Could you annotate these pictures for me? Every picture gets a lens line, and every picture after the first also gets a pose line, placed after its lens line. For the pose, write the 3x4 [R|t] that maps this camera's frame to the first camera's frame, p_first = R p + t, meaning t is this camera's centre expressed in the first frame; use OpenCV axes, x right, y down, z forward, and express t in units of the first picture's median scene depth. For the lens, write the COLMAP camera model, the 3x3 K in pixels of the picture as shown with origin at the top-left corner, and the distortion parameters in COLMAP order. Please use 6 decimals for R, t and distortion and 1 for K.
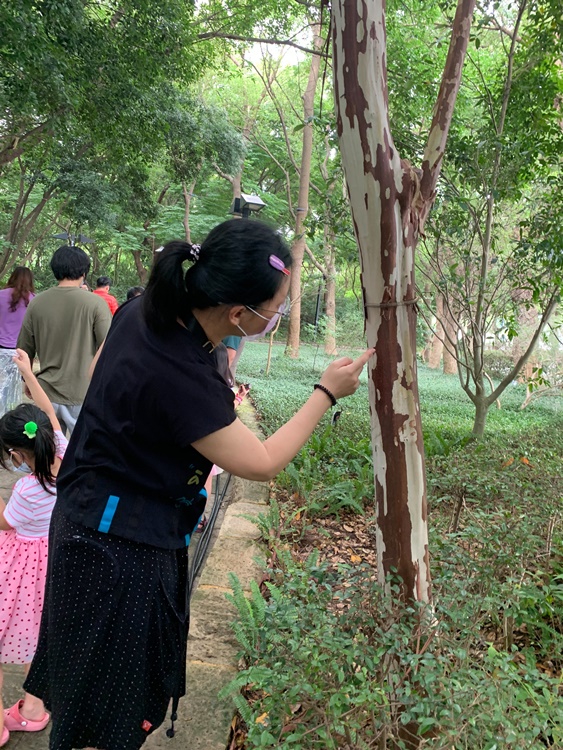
lens RADIAL K [[573.2, 0, 288.8], [0, 573.2, 375.1], [0, 0, 1]] dist [-0.005259, -0.002107]
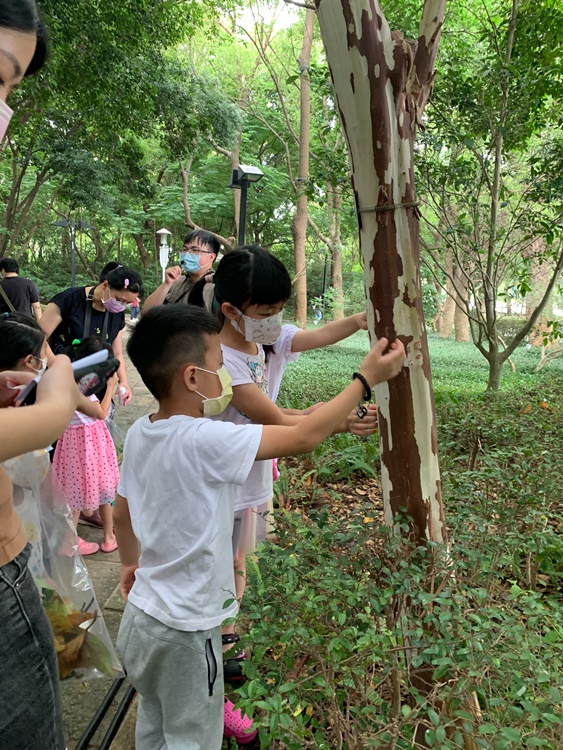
lens RADIAL K [[573.0, 0, 290.1], [0, 573.0, 392.5], [0, 0, 1]] dist [-0.008609, 0.001302]
pose [[0.998504, -0.050568, -0.020780, 0.013329], [0.051774, 0.996716, 0.062262, 0.035062], [0.017564, -0.063245, 0.997843, 0.043693]]
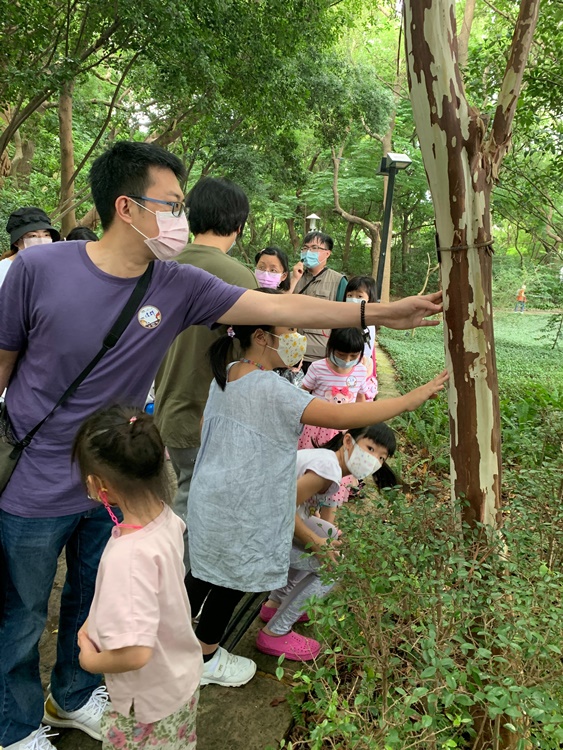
lens RADIAL K [[573.2, 0, 288.8], [0, 573.2, 375.1], [0, 0, 1]] dist [-0.005259, -0.002107]
pose [[0.963981, 0.007893, -0.265853, 0.058040], [0.007984, 0.998250, 0.058586, 0.017536], [0.265851, -0.058599, 0.962232, -0.044654]]
